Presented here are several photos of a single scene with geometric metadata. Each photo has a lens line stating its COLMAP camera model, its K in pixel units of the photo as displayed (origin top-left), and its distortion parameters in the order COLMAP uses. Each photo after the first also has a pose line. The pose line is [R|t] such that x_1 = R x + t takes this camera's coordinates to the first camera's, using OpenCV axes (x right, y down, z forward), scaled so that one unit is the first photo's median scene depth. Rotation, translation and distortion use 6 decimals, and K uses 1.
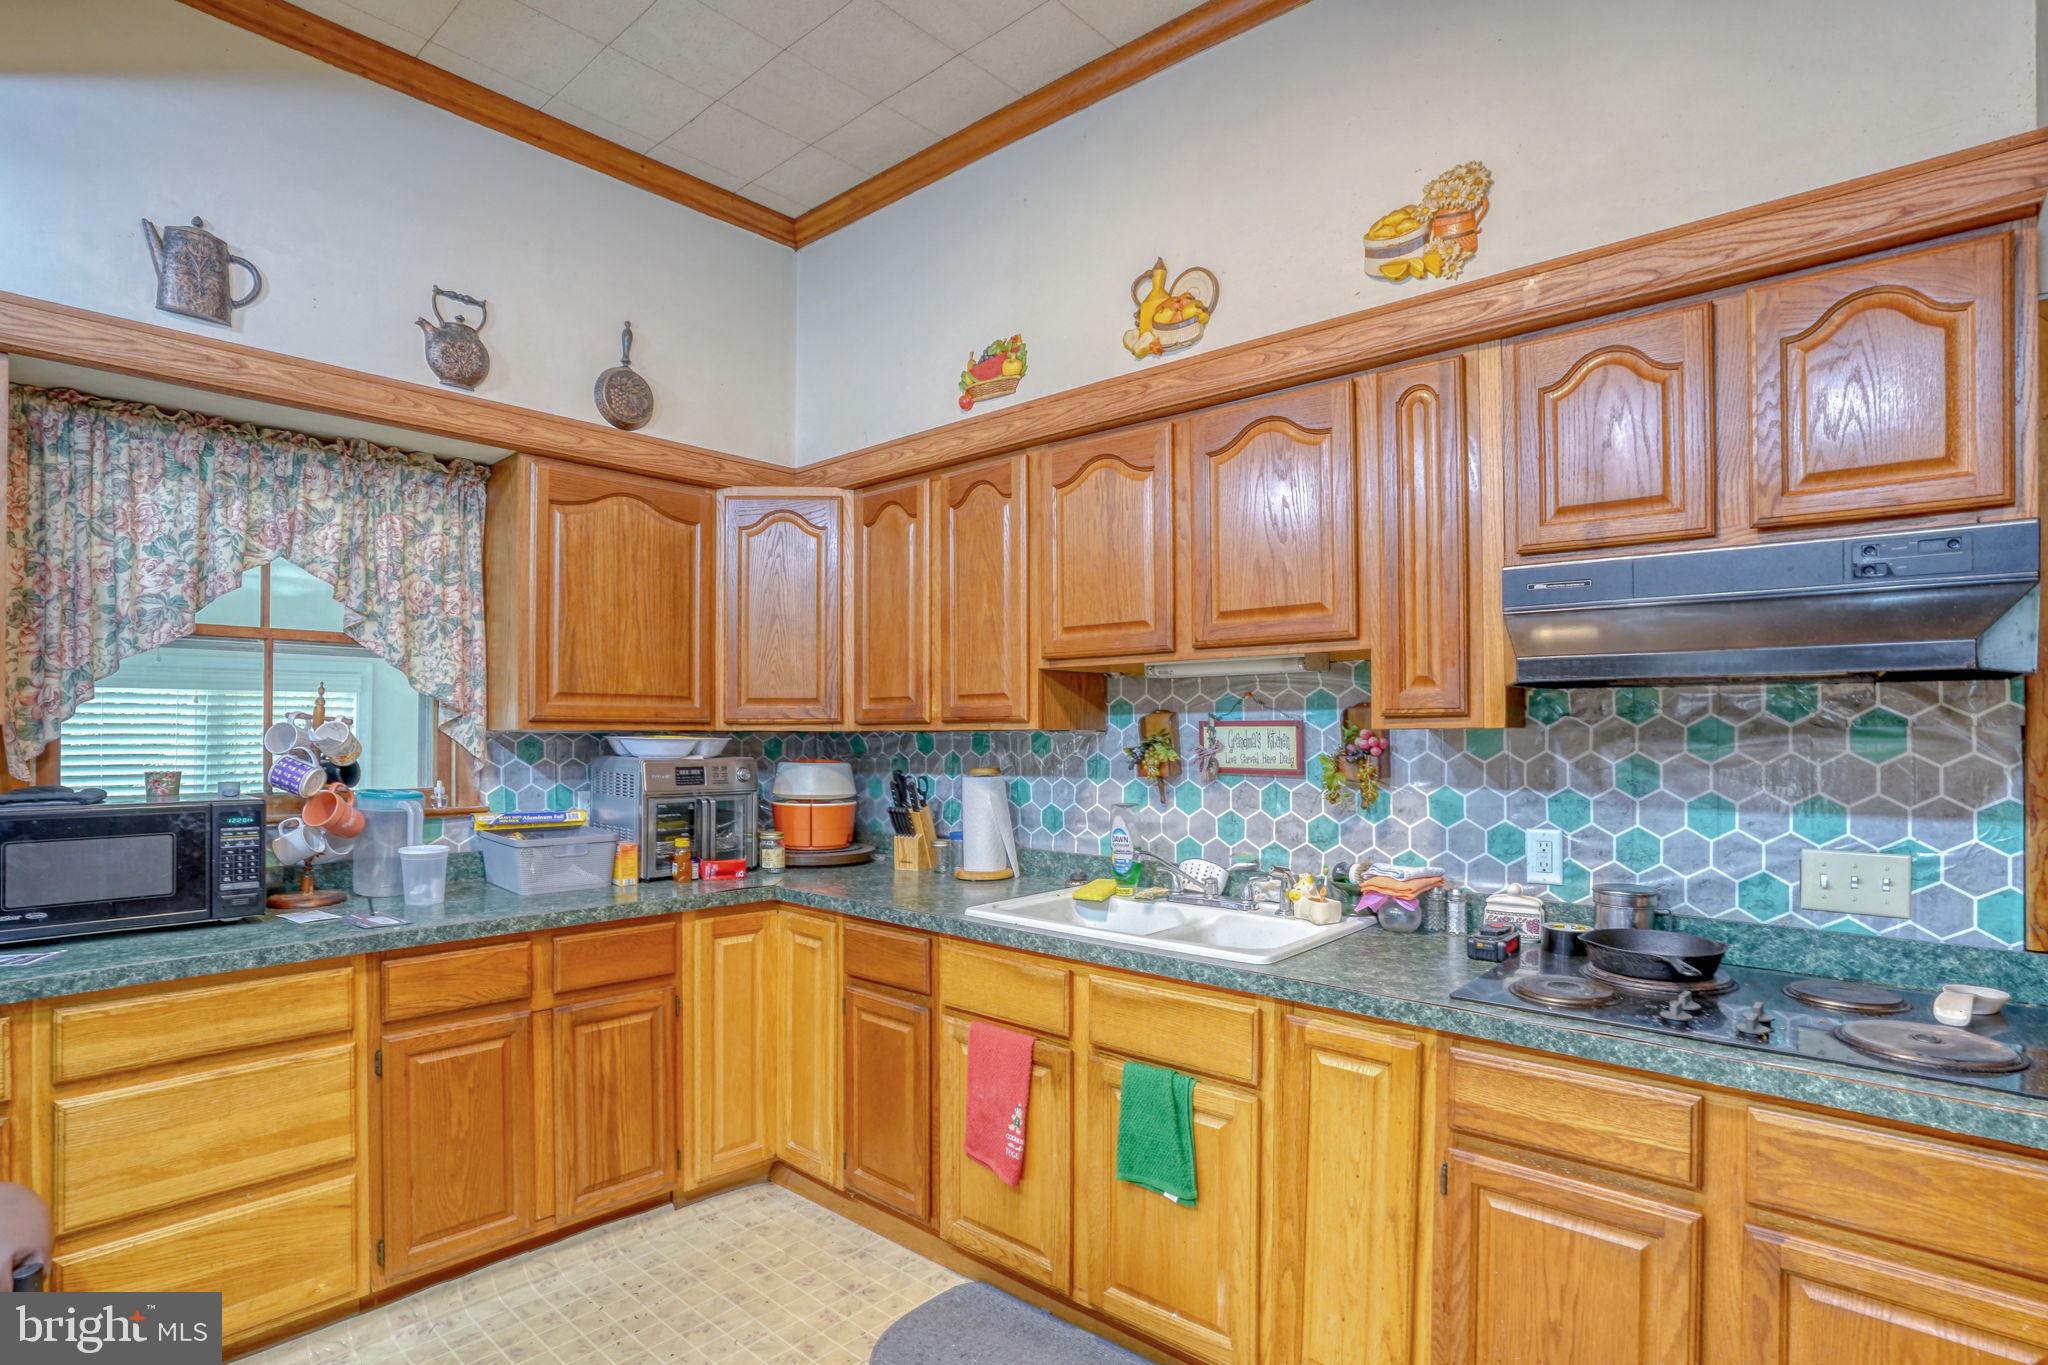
lens RADIAL K [[1023.8, 0, 1024.0], [0, 1023.8, 682.5], [0, 0, 1]] dist [-0.057742, 0.023864]
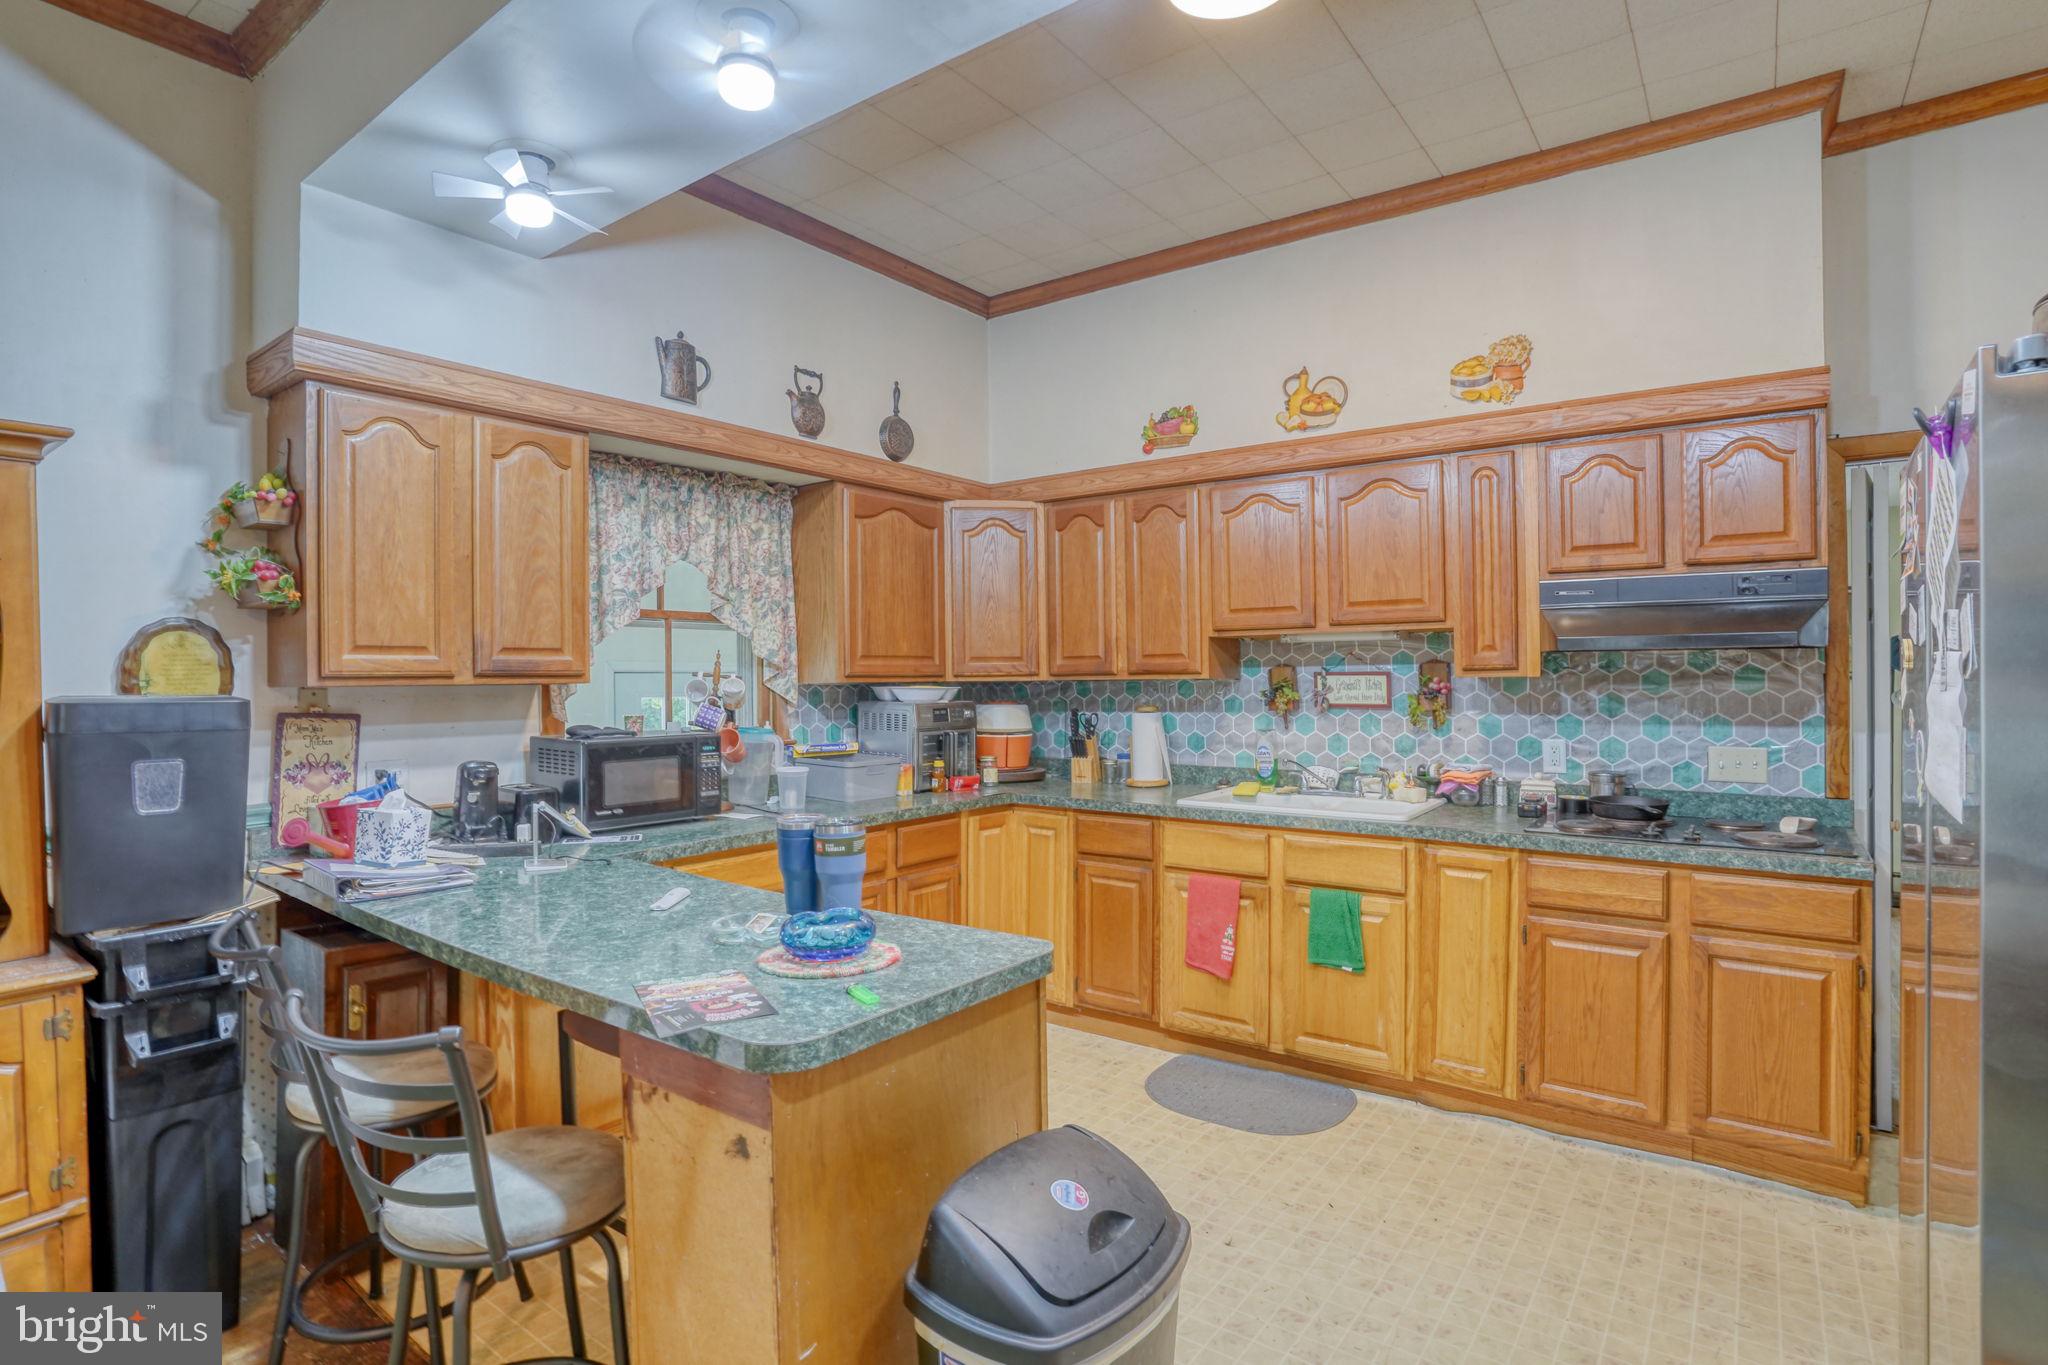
lens RADIAL K [[1028.3, 0, 1028.8], [0, 1028.3, 618.4], [0, 0, 1]] dist [-0.045755, 0.016168]
pose [[0.995129, -0.002797, 0.098543, -0.438584], [0.003510, 0.999969, -0.007063, -0.035002], [-0.098520, 0.007374, 0.995108, -0.487436]]
